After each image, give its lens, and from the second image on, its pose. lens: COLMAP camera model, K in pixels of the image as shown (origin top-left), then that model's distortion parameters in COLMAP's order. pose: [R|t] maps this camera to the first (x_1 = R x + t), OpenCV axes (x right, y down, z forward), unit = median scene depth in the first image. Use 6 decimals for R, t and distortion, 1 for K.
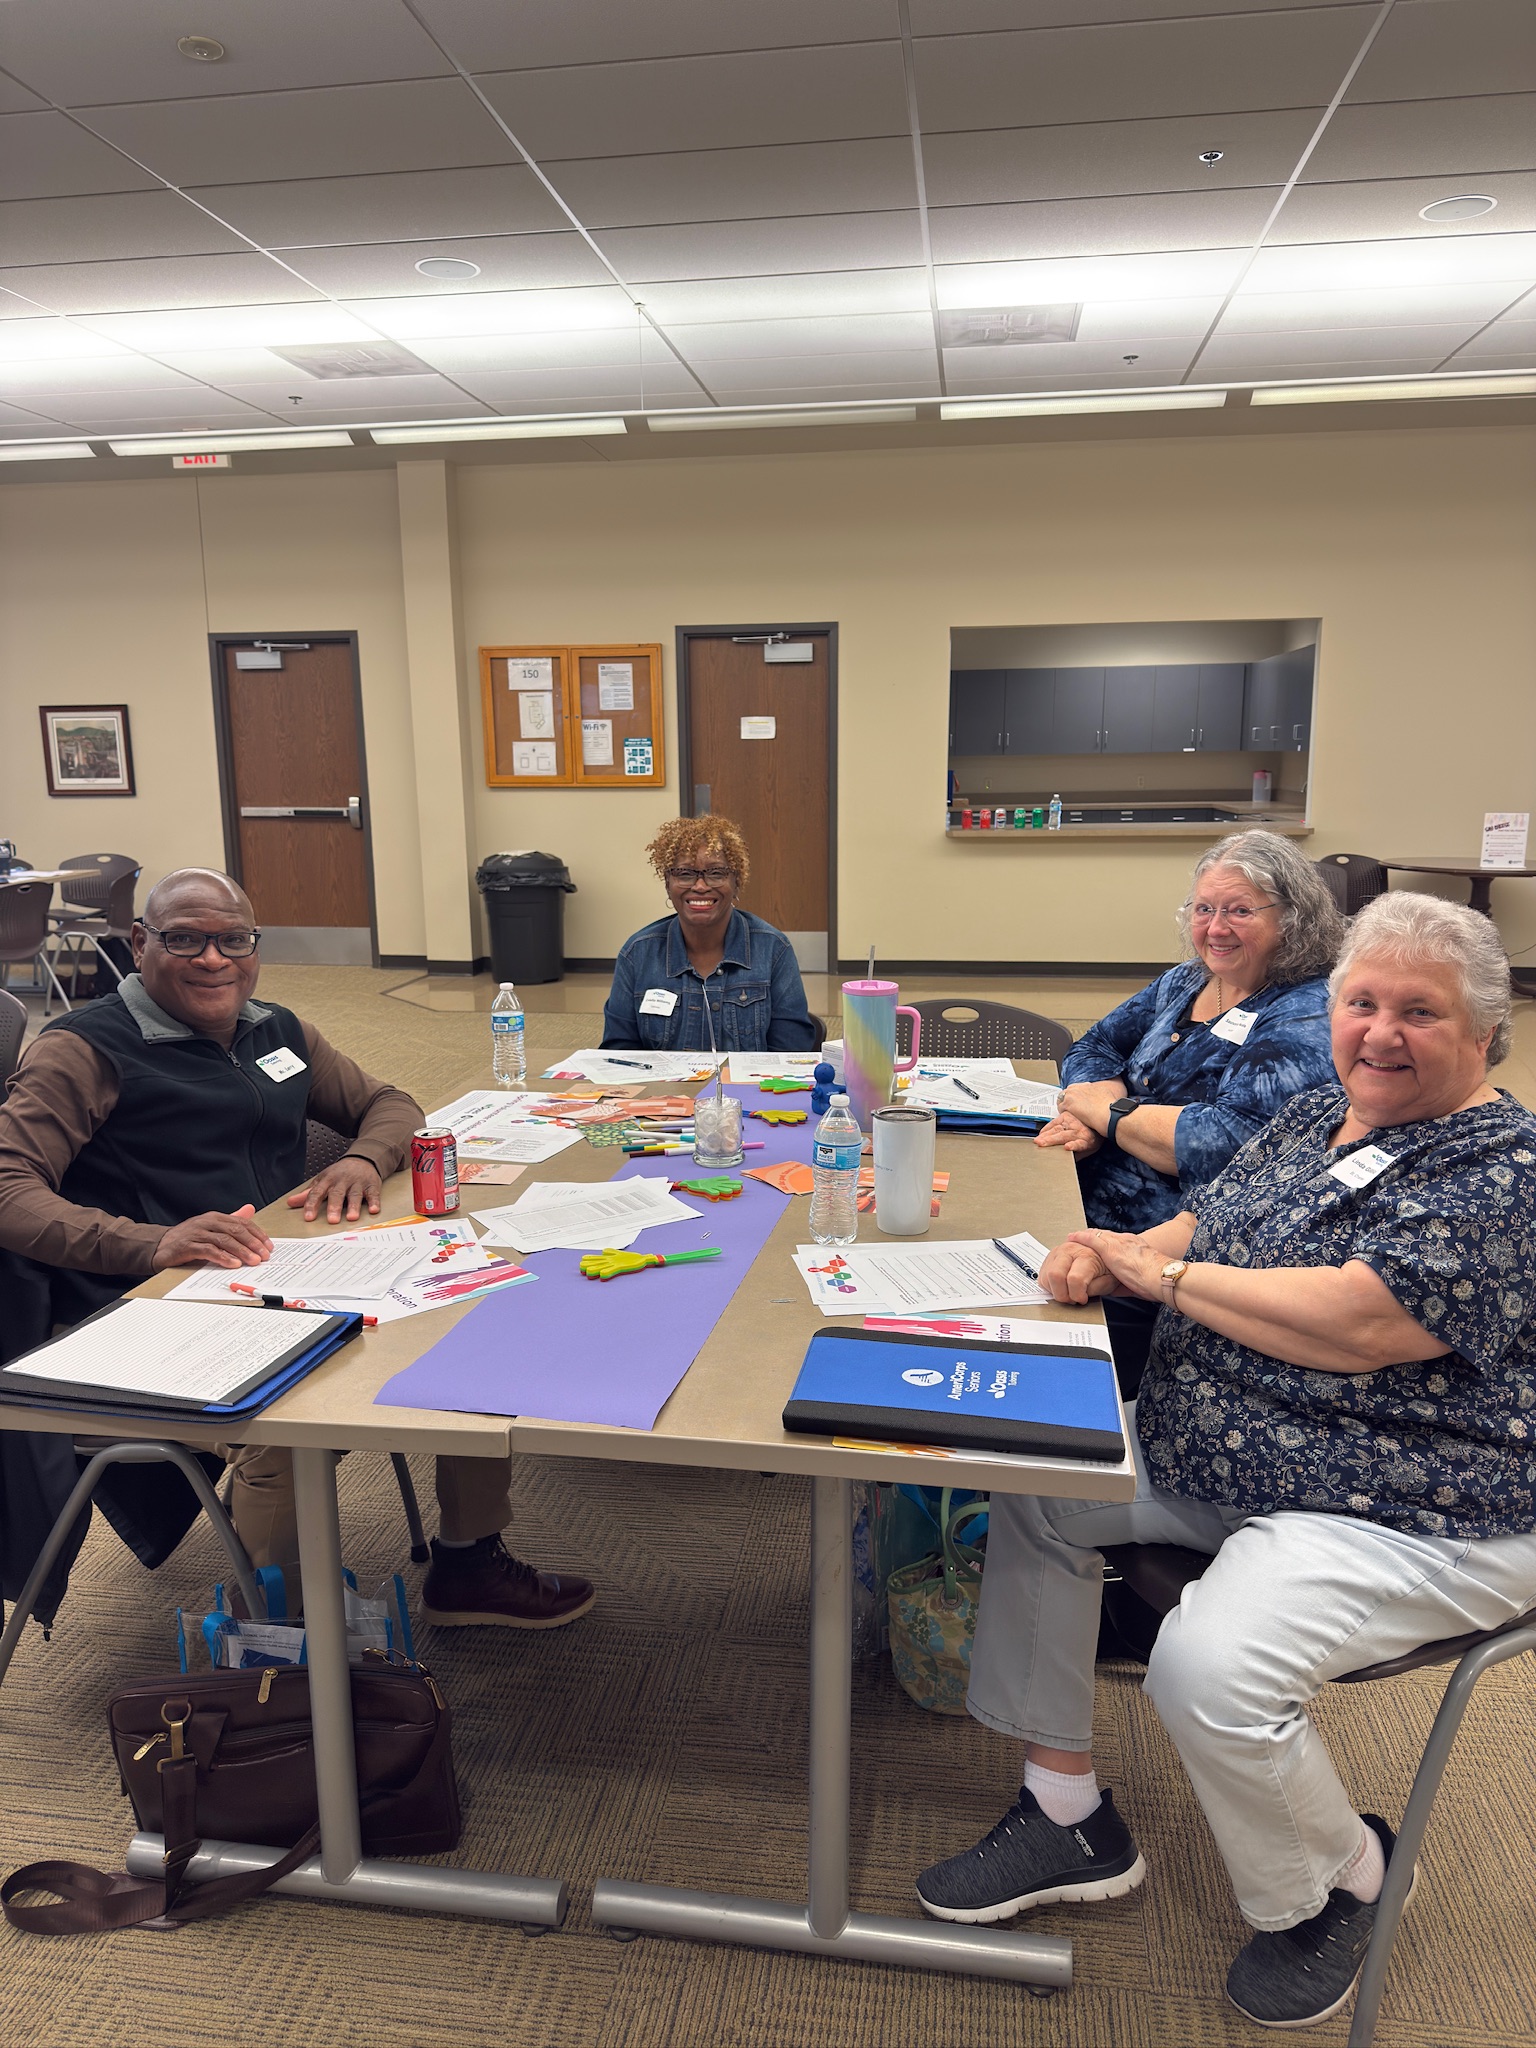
lens RADIAL K [[1448.9, 0, 760.6], [0, 1448.9, 1044.1], [0, 0, 1]] dist [0.032594, -0.051406]
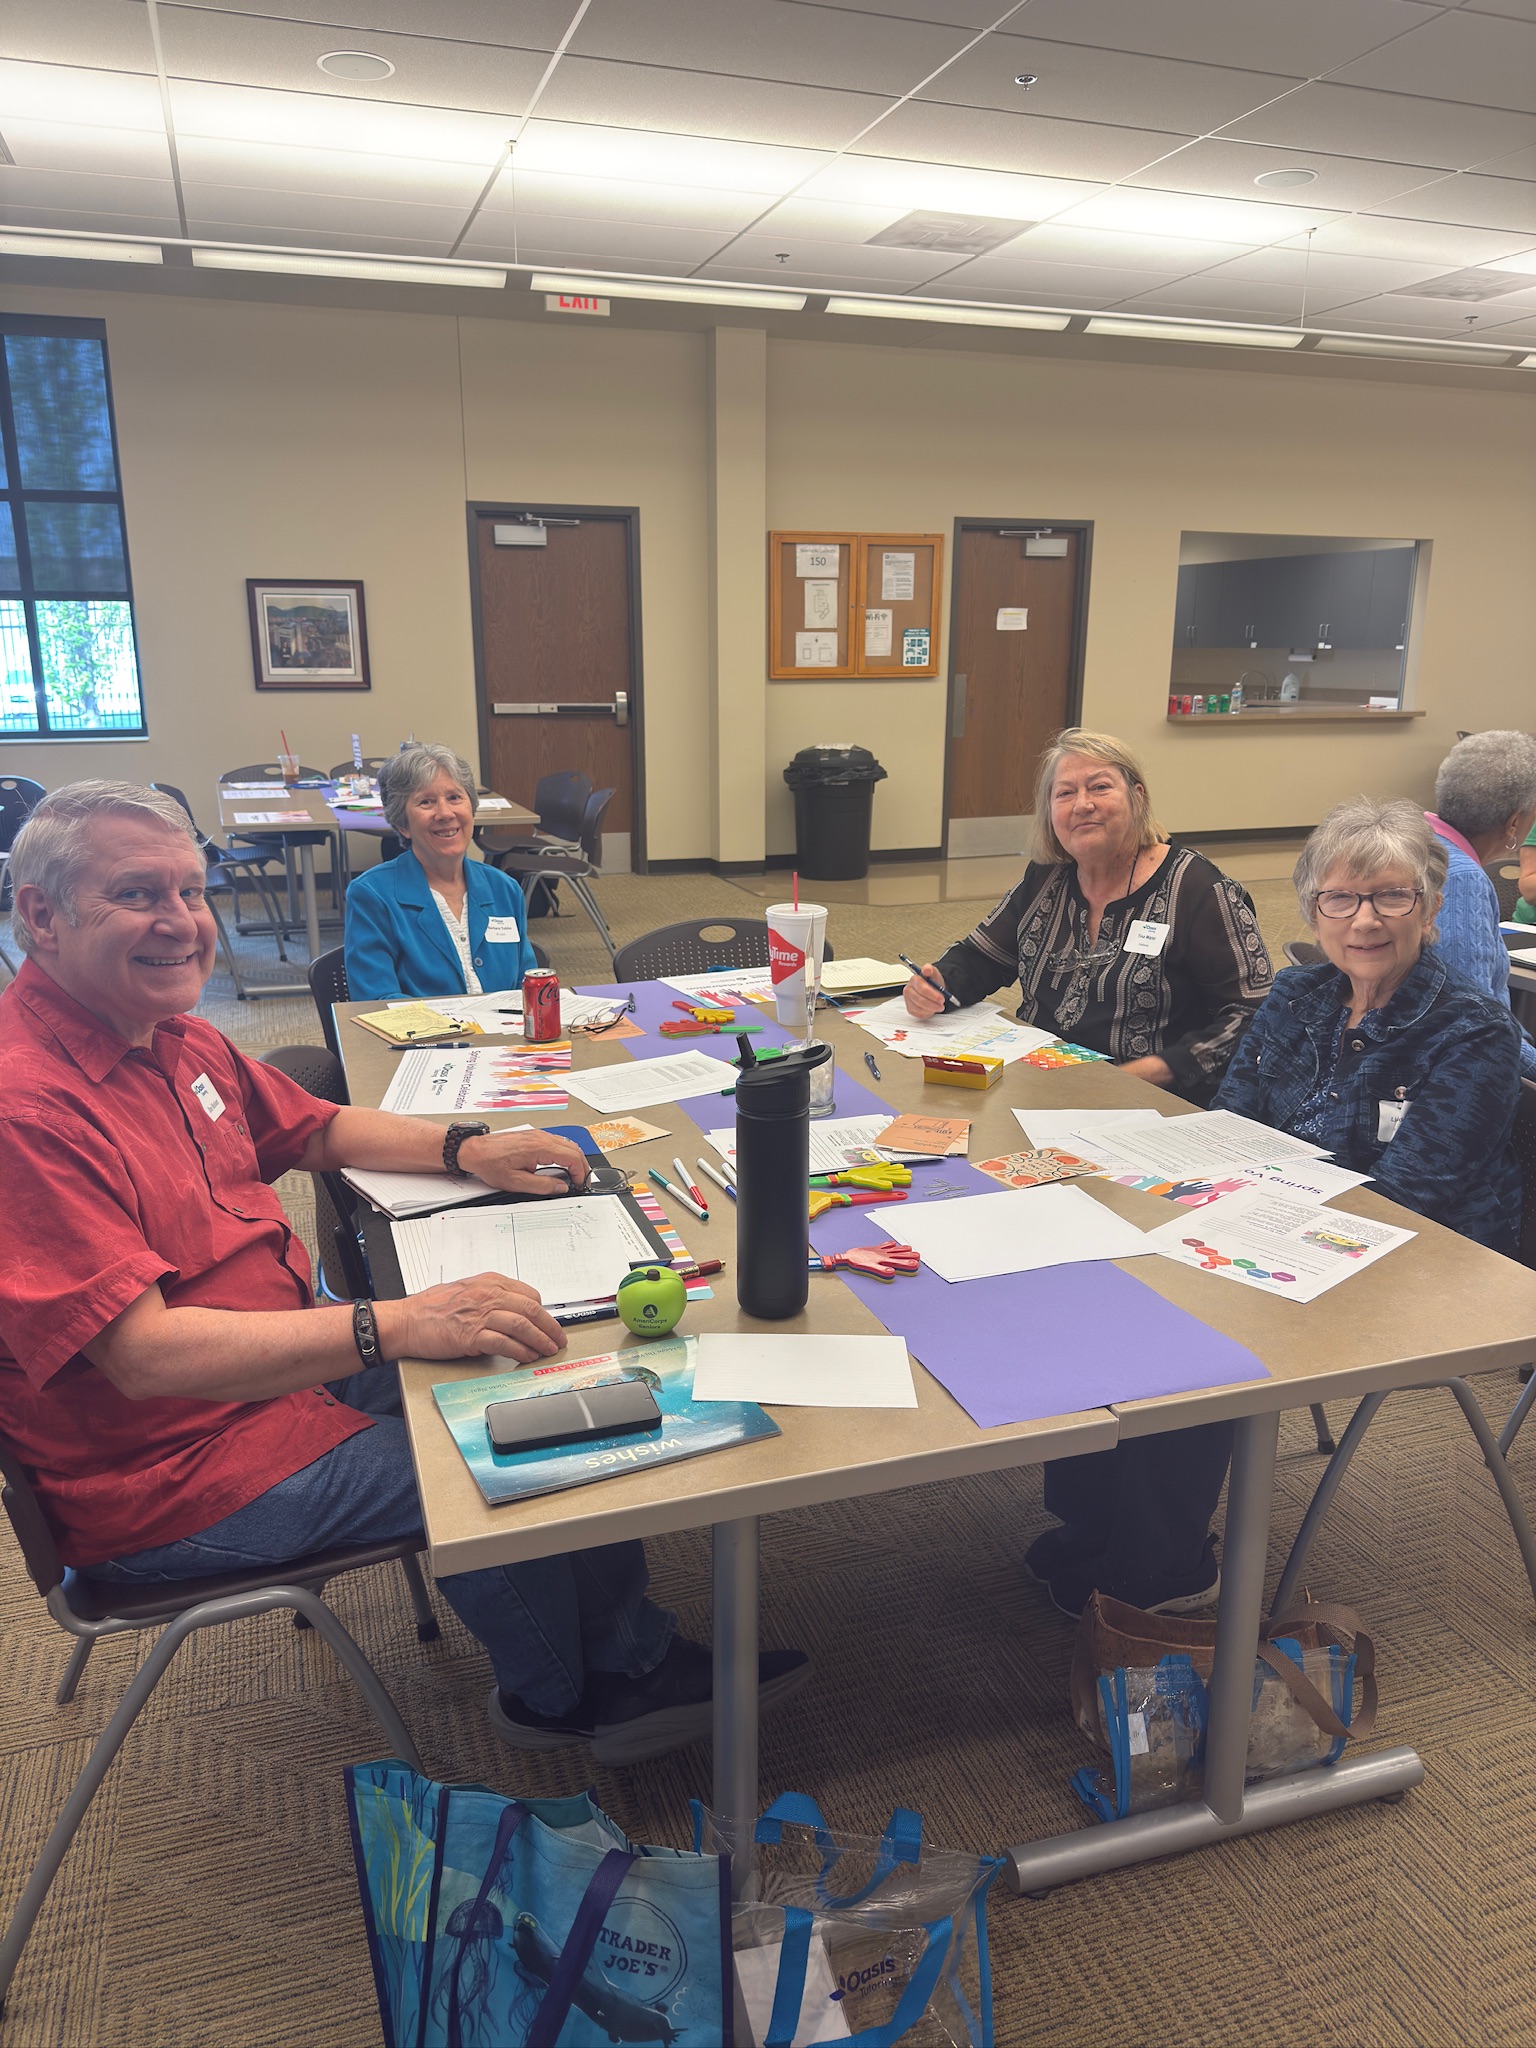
lens RADIAL K [[1448.9, 0, 795.4], [0, 1448.9, 1031.6], [0, 0, 1]] dist [0.032594, -0.051406]
pose [[0.886121, -0.110763, 0.450023, -0.640490], [0.081022, 0.993091, 0.084891, -0.024172], [-0.456317, -0.038762, 0.888973, 0.123248]]
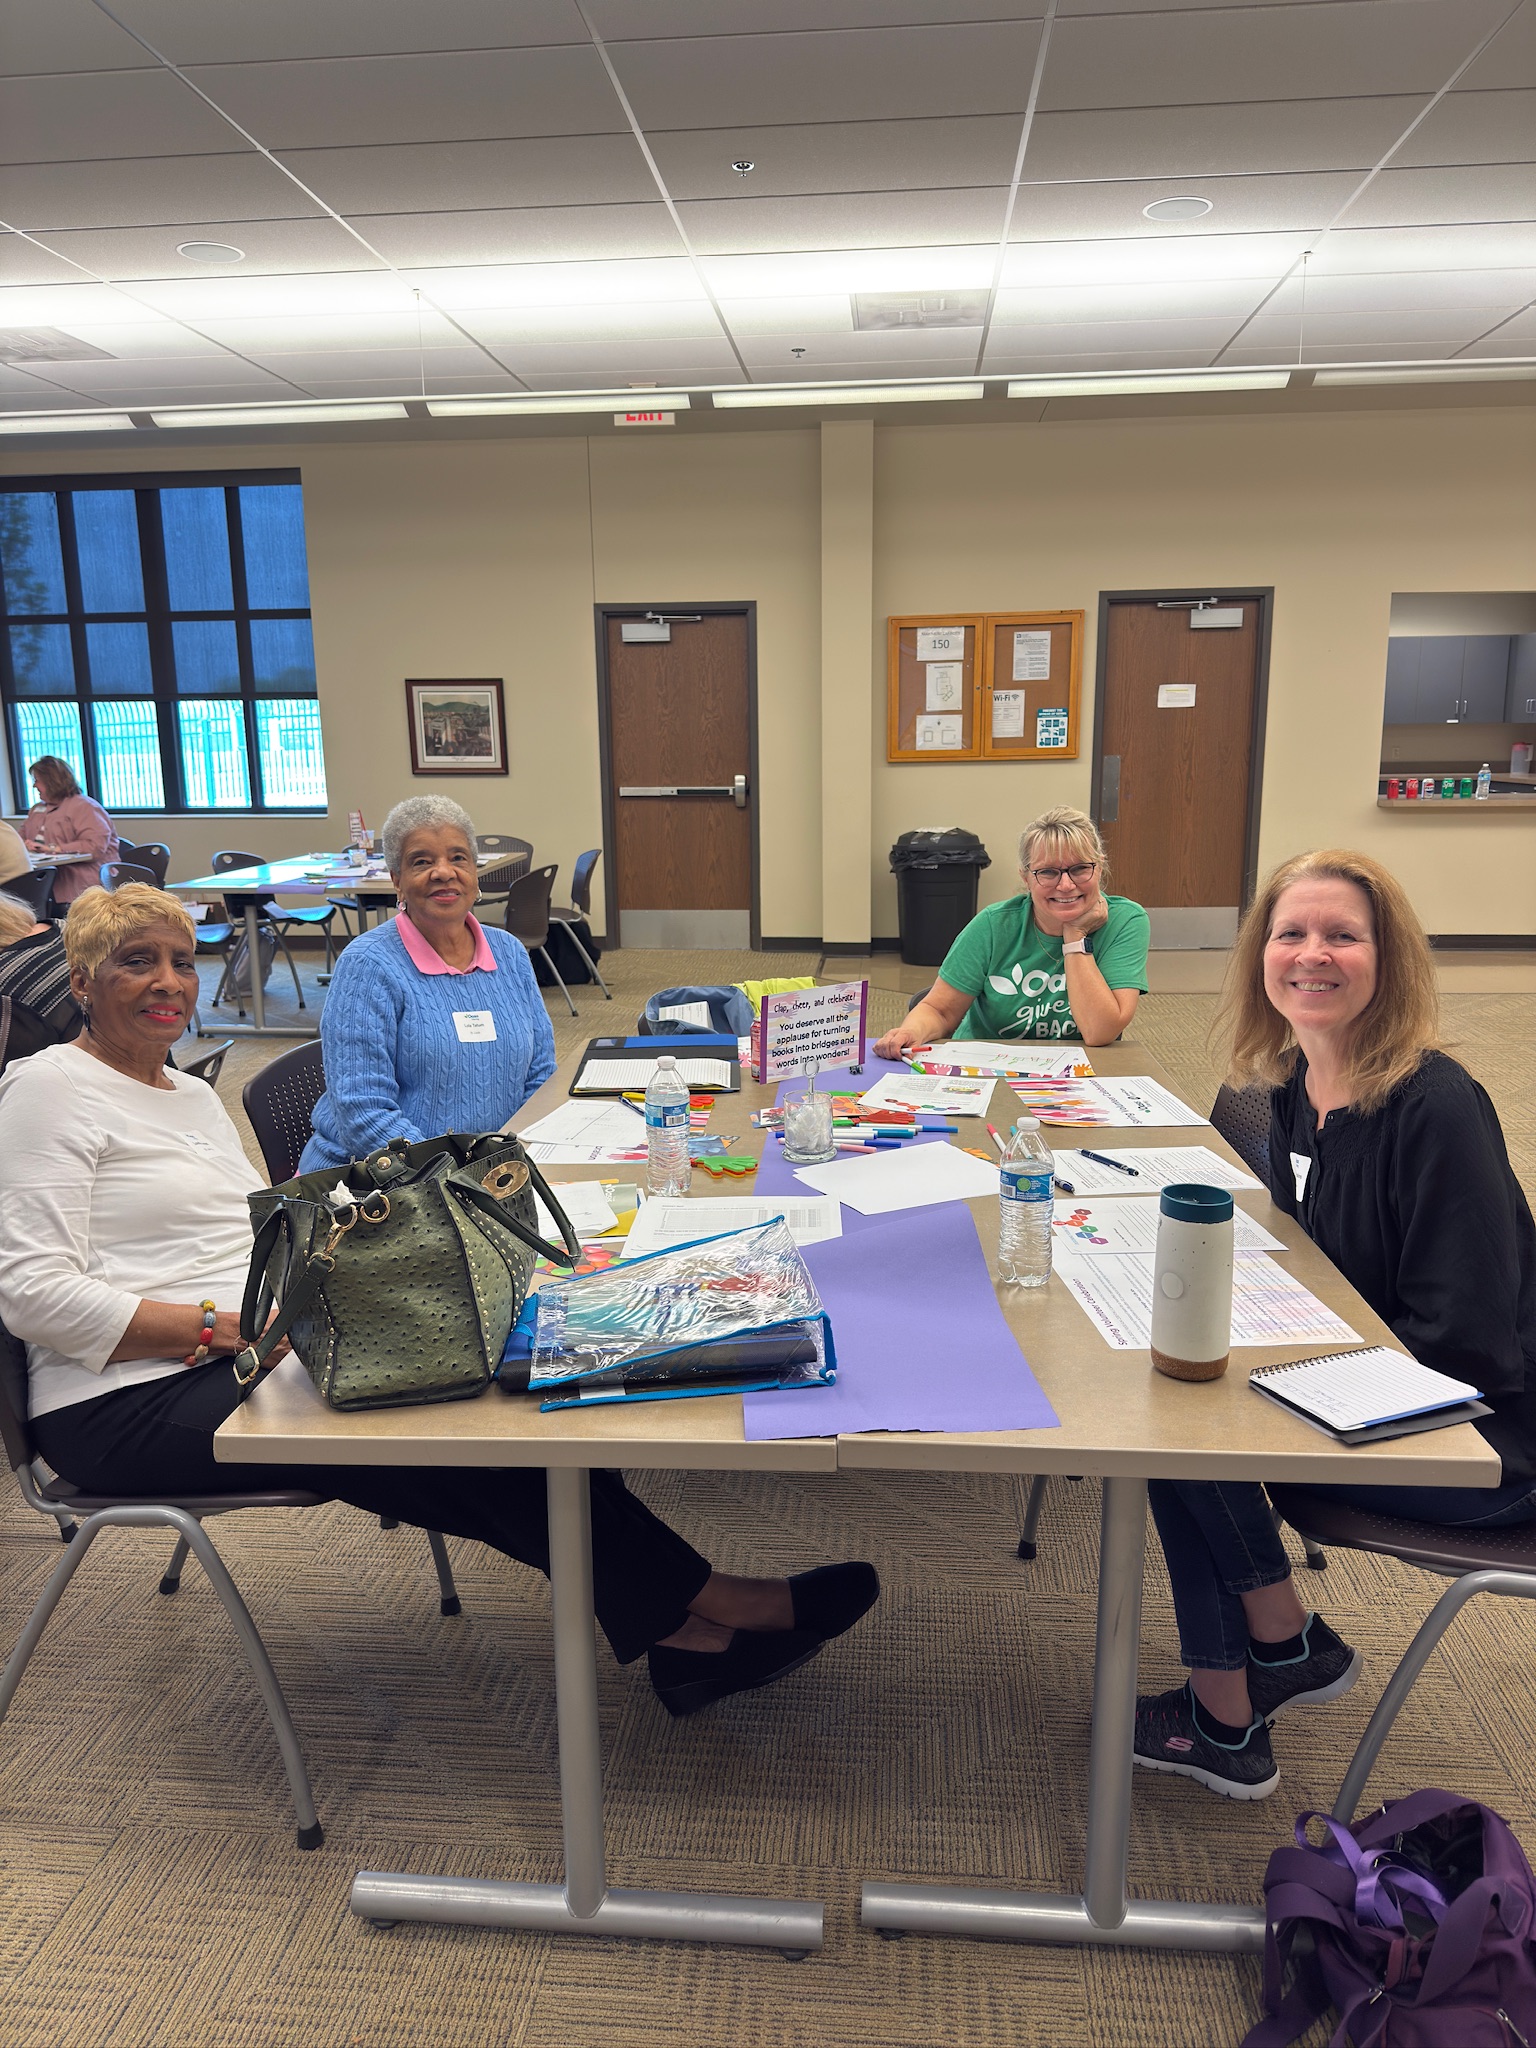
lens RADIAL K [[1448.9, 0, 785.3], [0, 1448.9, 1027.3], [0, 0, 1]] dist [0.032594, -0.051406]
pose [[0.997757, -0.019371, 0.064079, -0.325121], [0.019329, 0.999812, 0.001276, -0.002951], [-0.064092, -0.000035, 0.997944, 0.041662]]
